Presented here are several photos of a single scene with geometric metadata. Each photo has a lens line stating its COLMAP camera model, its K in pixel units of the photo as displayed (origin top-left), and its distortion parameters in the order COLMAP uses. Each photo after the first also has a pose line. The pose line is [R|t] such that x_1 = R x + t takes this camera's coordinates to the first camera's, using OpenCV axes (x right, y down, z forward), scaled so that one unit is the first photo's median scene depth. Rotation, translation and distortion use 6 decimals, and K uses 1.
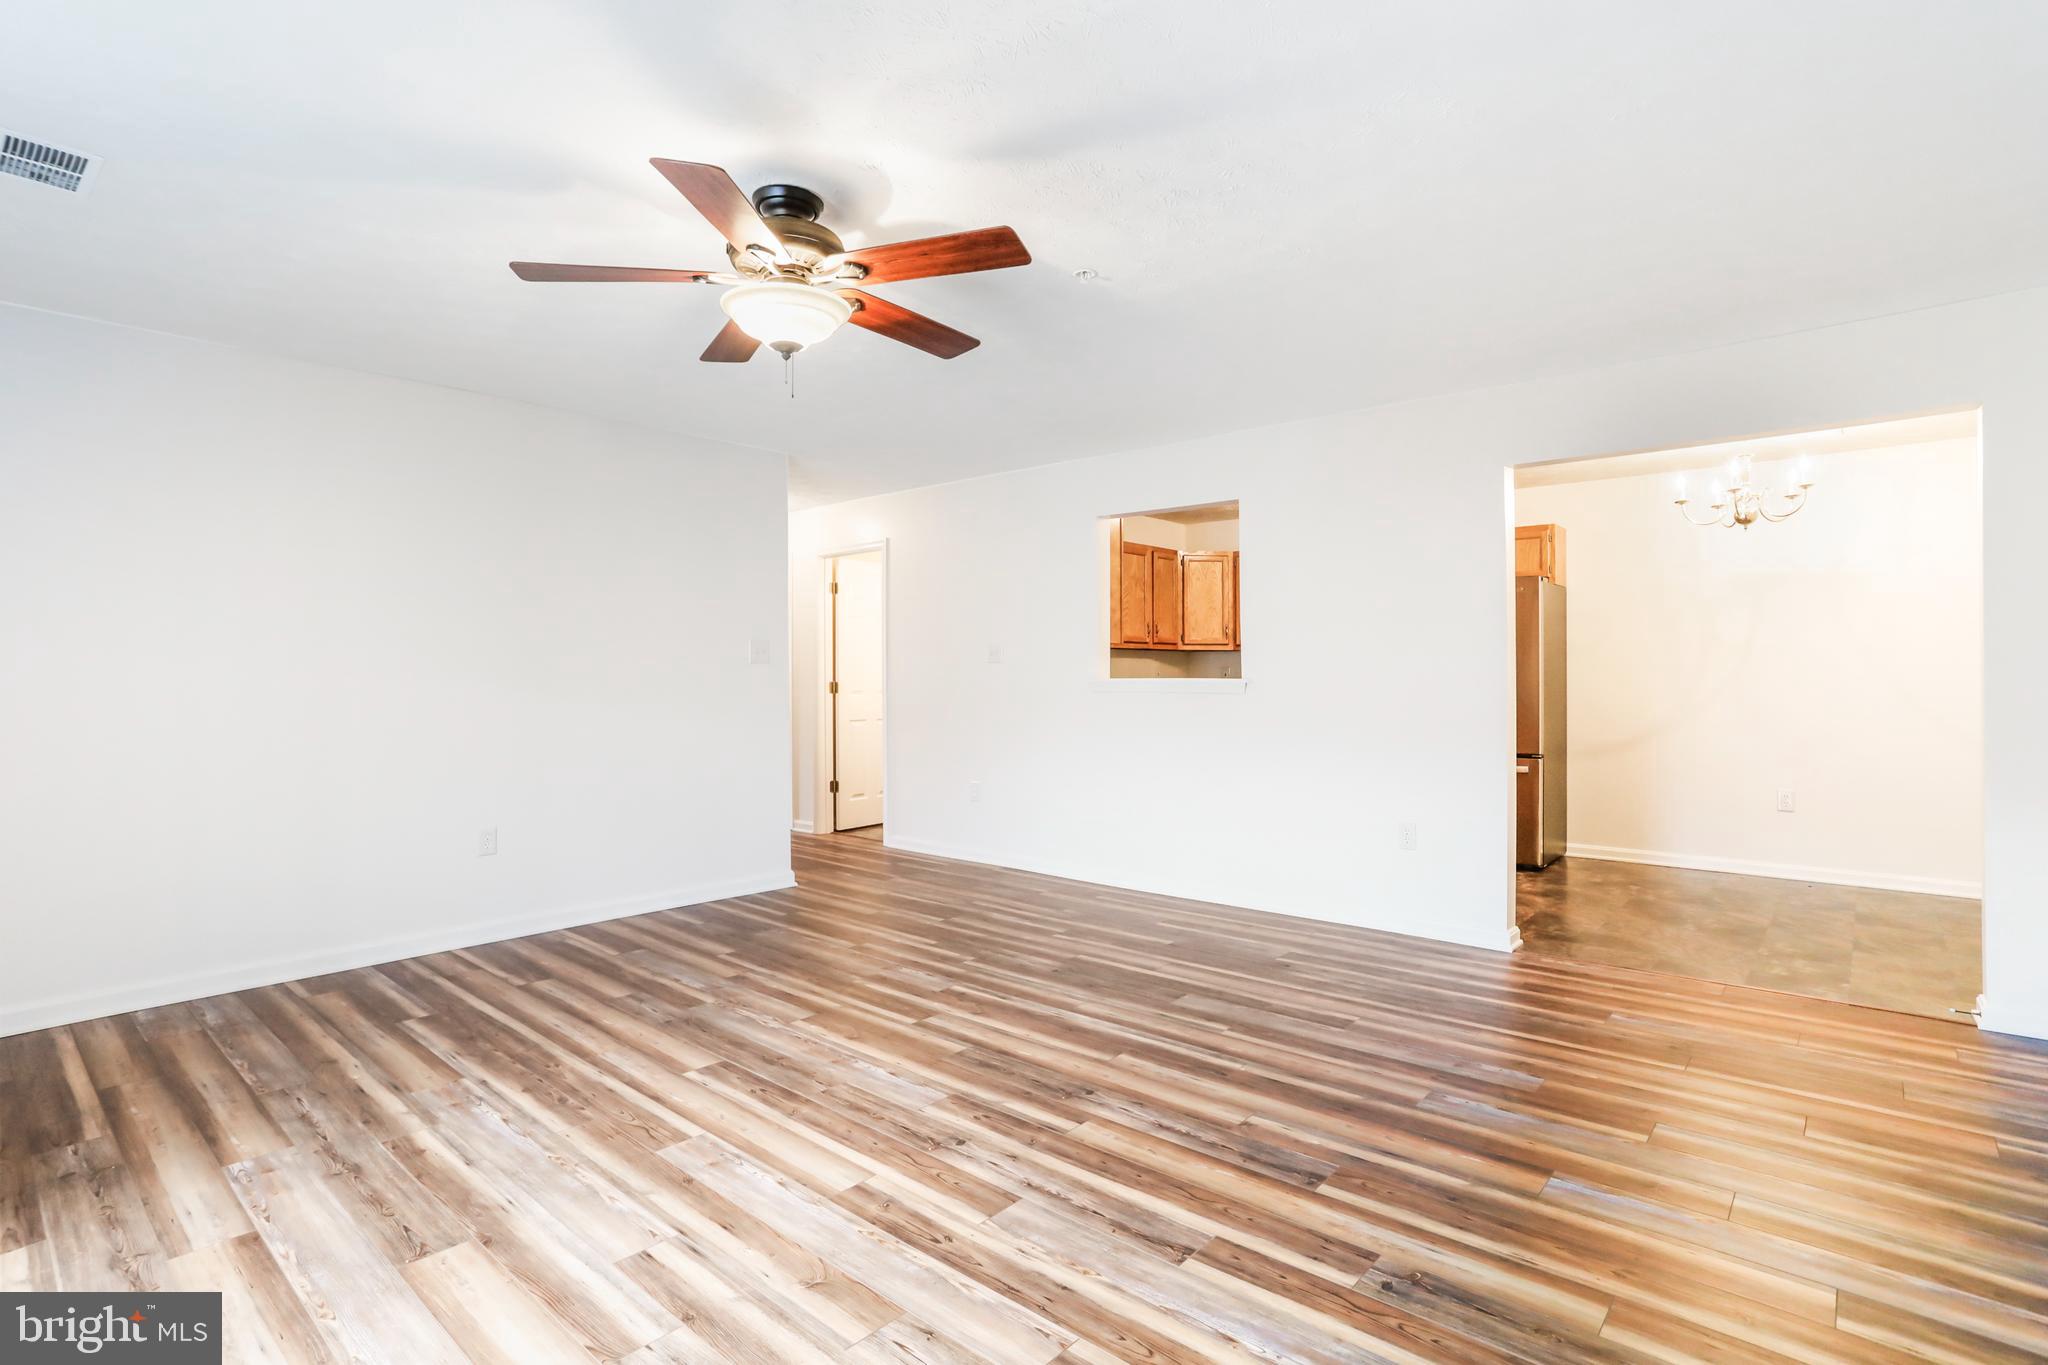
lens RADIAL K [[1002.3, 0, 993.0], [0, 1002.3, 686.8], [0, 0, 1]] dist [-0.053541, 0.027814]
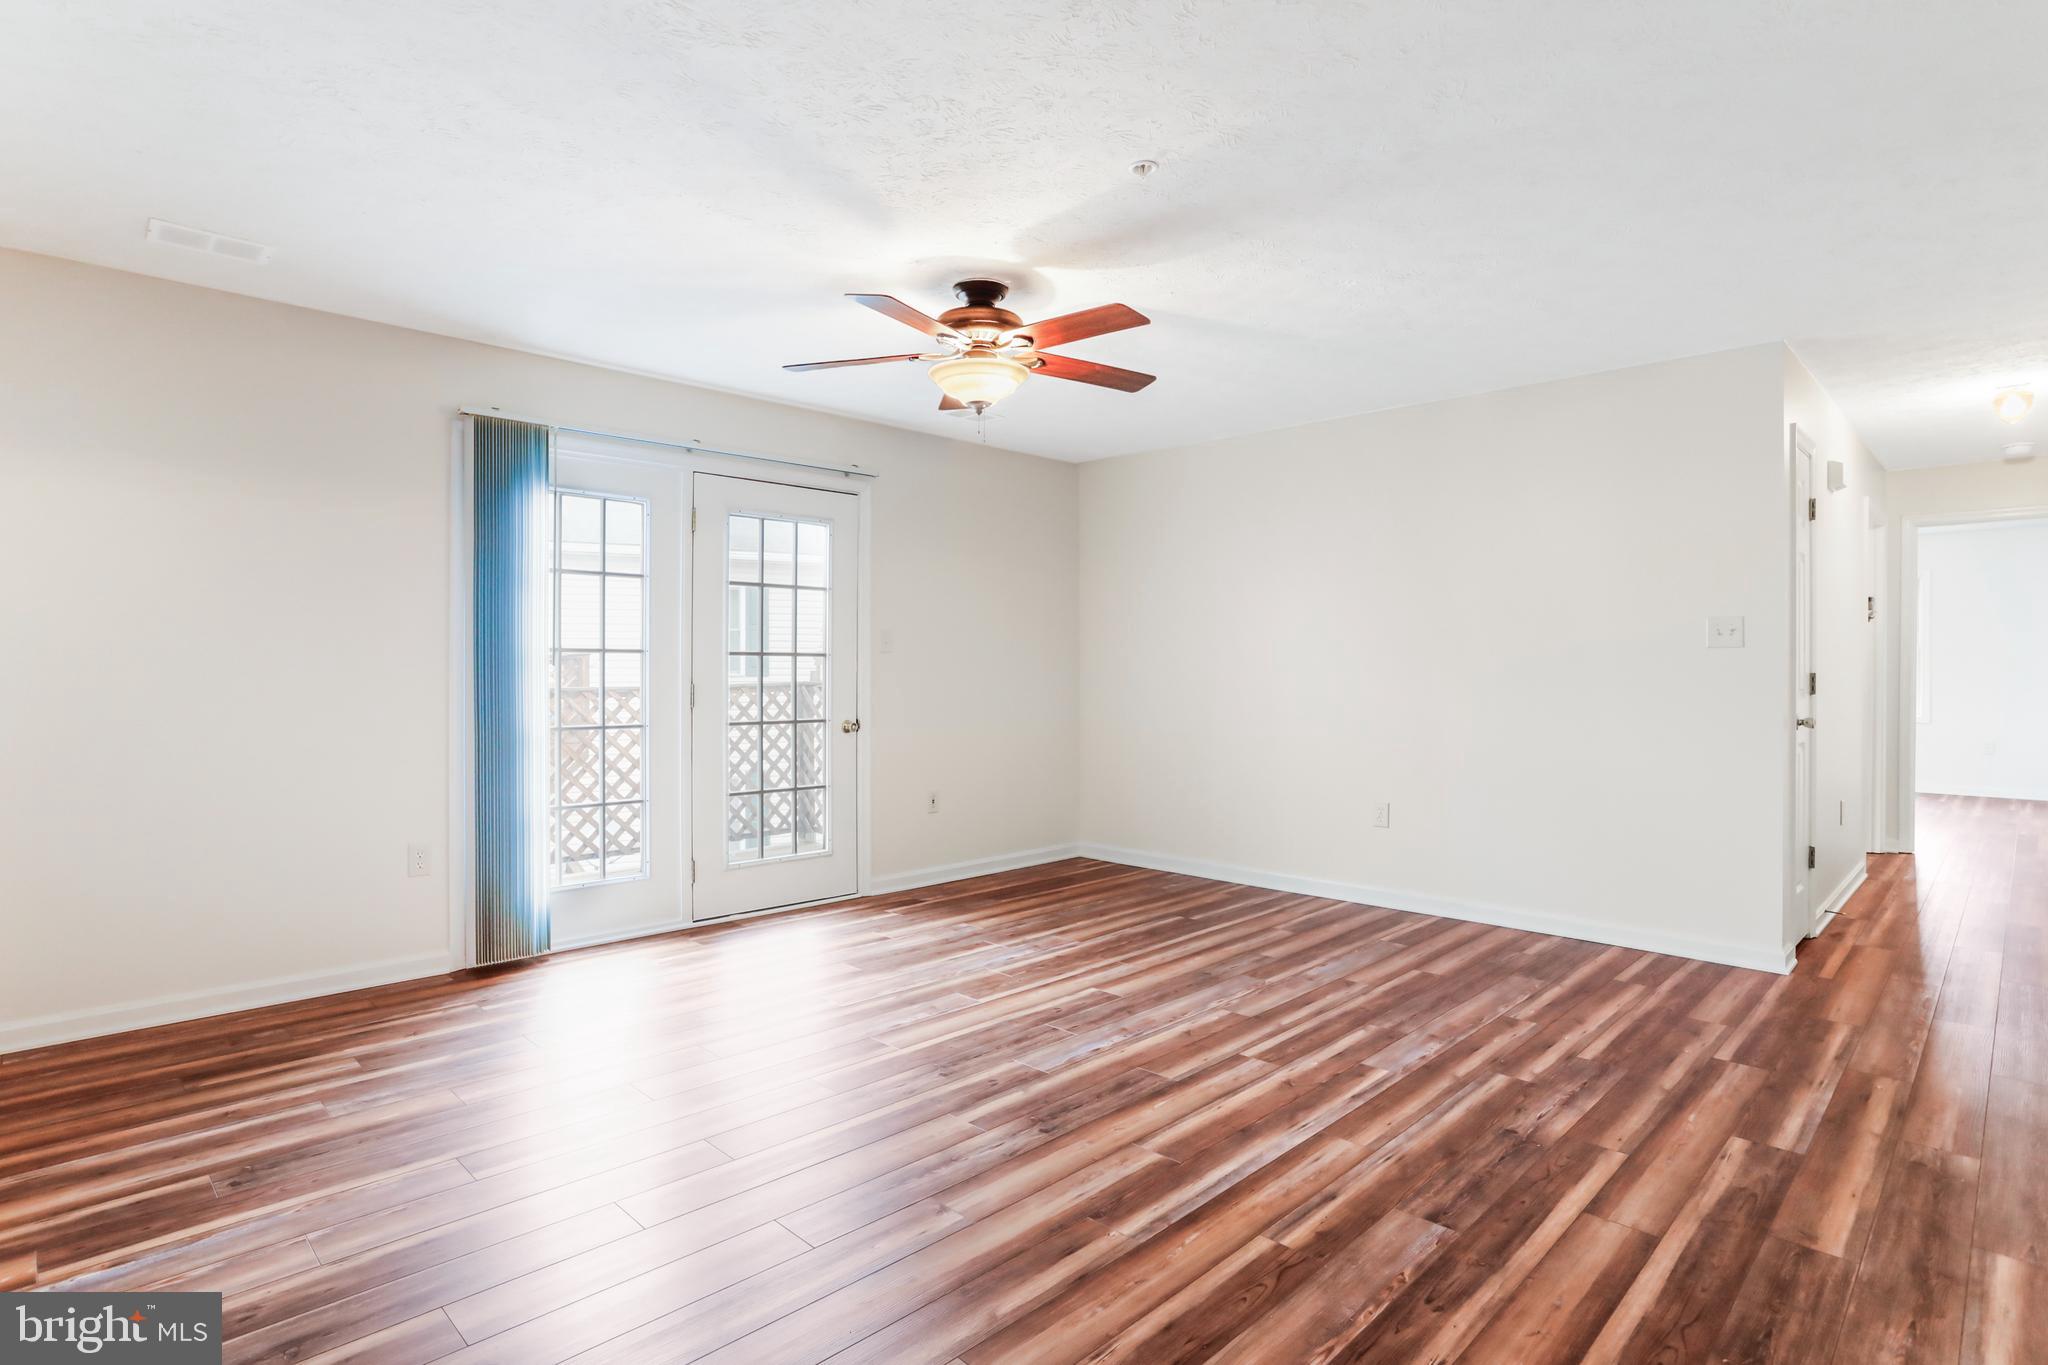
lens RADIAL K [[1031.2, 0, 1023.0], [0, 1031.2, 680.5], [0, 0, 1]] dist [-0.053707, 0.024351]
pose [[-0.043671, 0.016200, -0.998915, 0.923506], [-0.010088, 0.999810, 0.016655, -0.009919], [0.998995, 0.010804, -0.043499, 0.933316]]
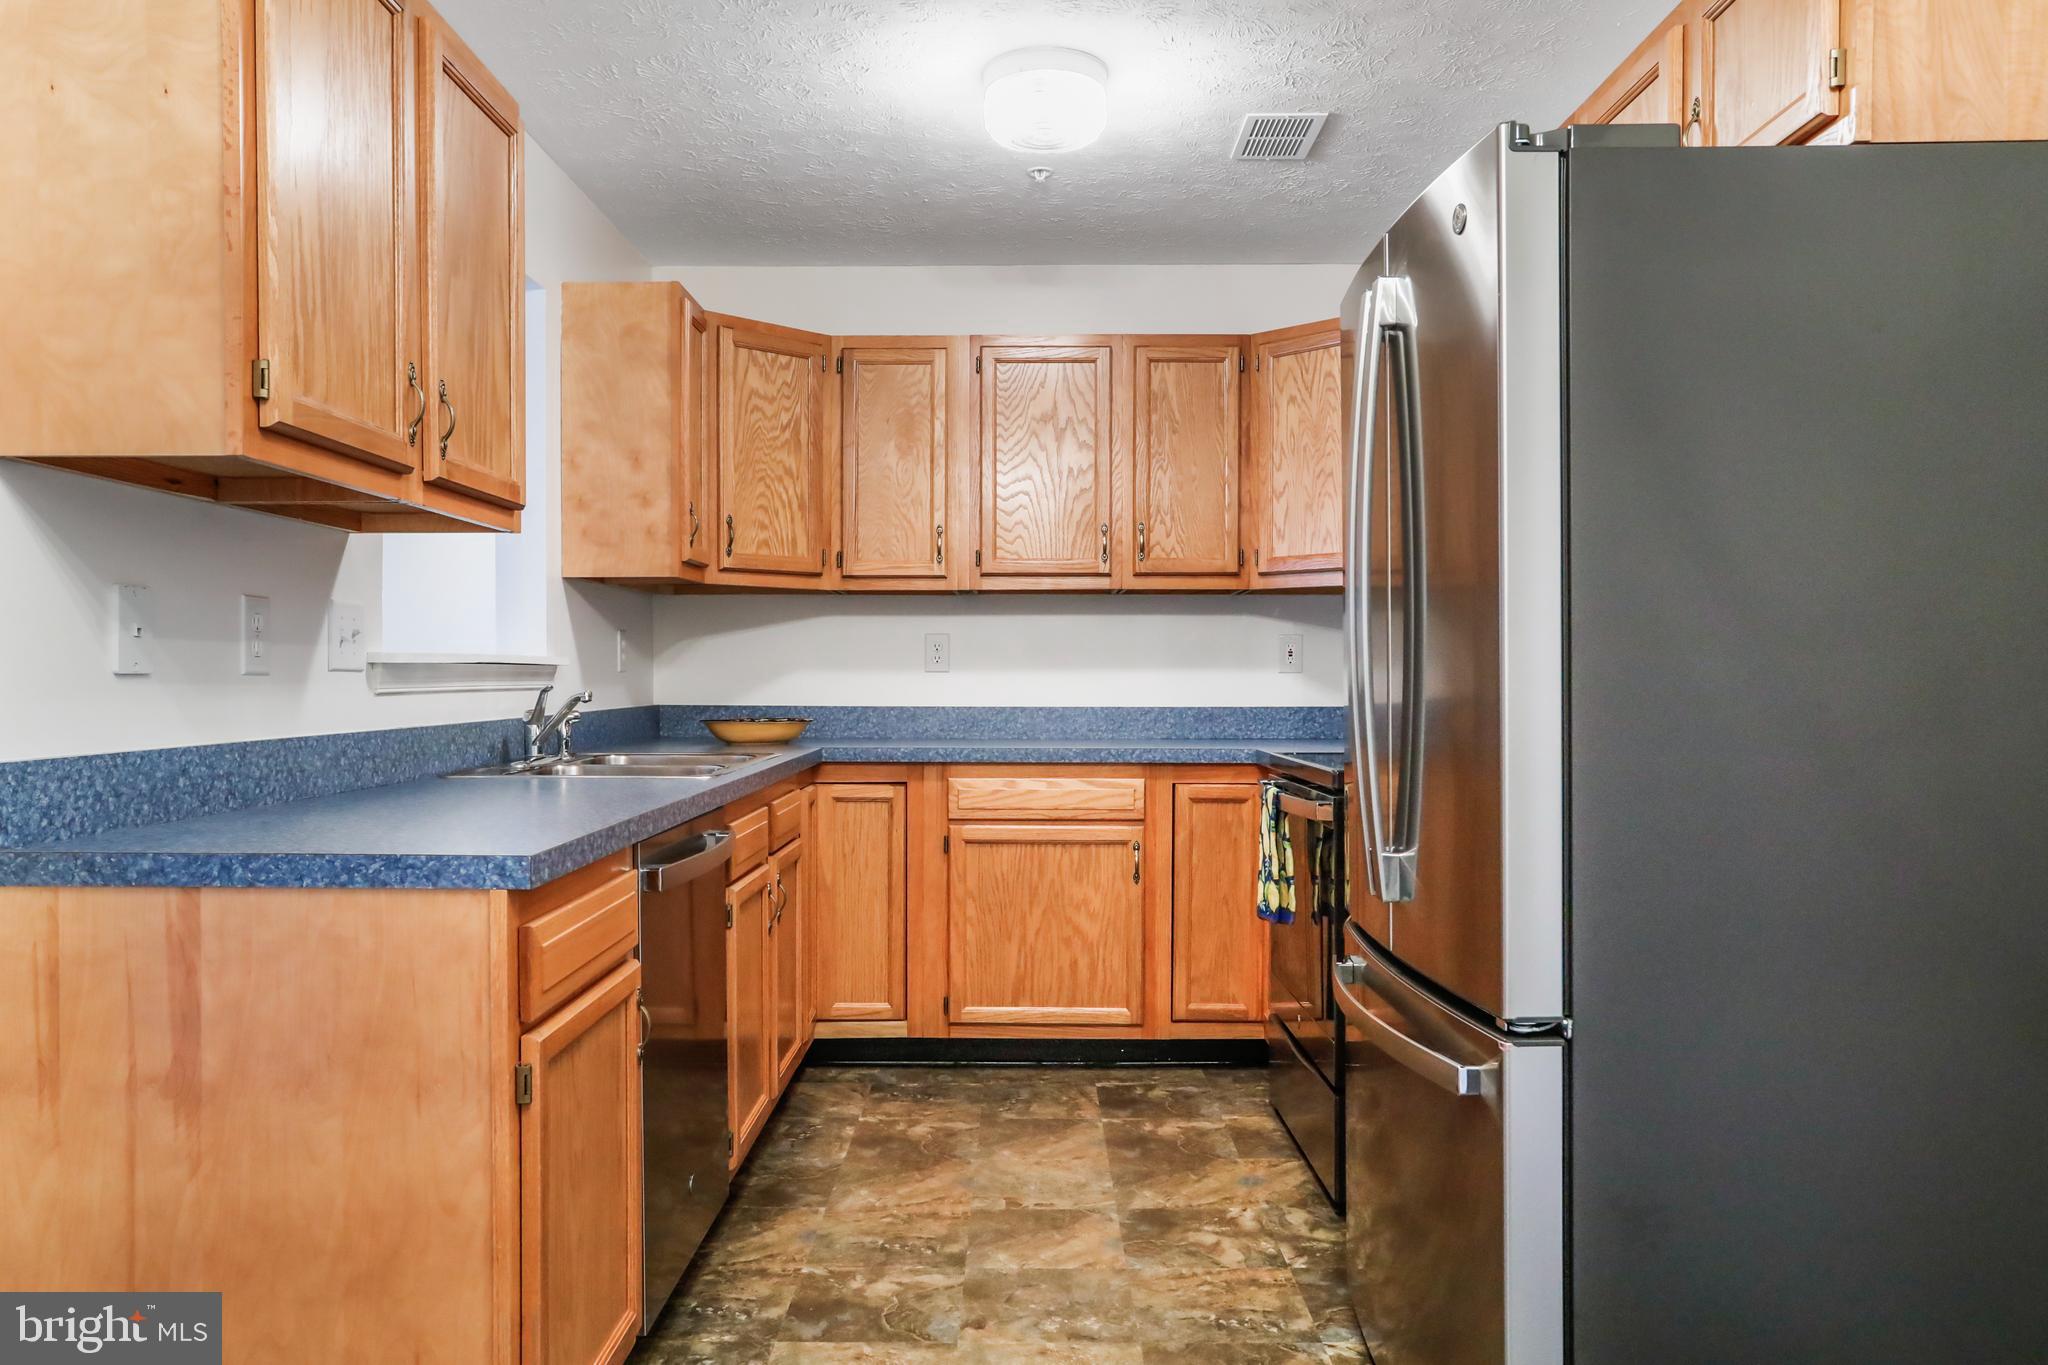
lens RADIAL K [[1437.6, 0, 1010.5], [0, 1437.6, 691.2], [0, 0, 1]] dist [-0.021557, 0.035174]
pose [[0.665120, 0.013775, -0.746609, 1.345378], [-0.009201, 0.999905, 0.010251, -0.003640], [0.746680, 0.000051, 0.665184, 1.383195]]
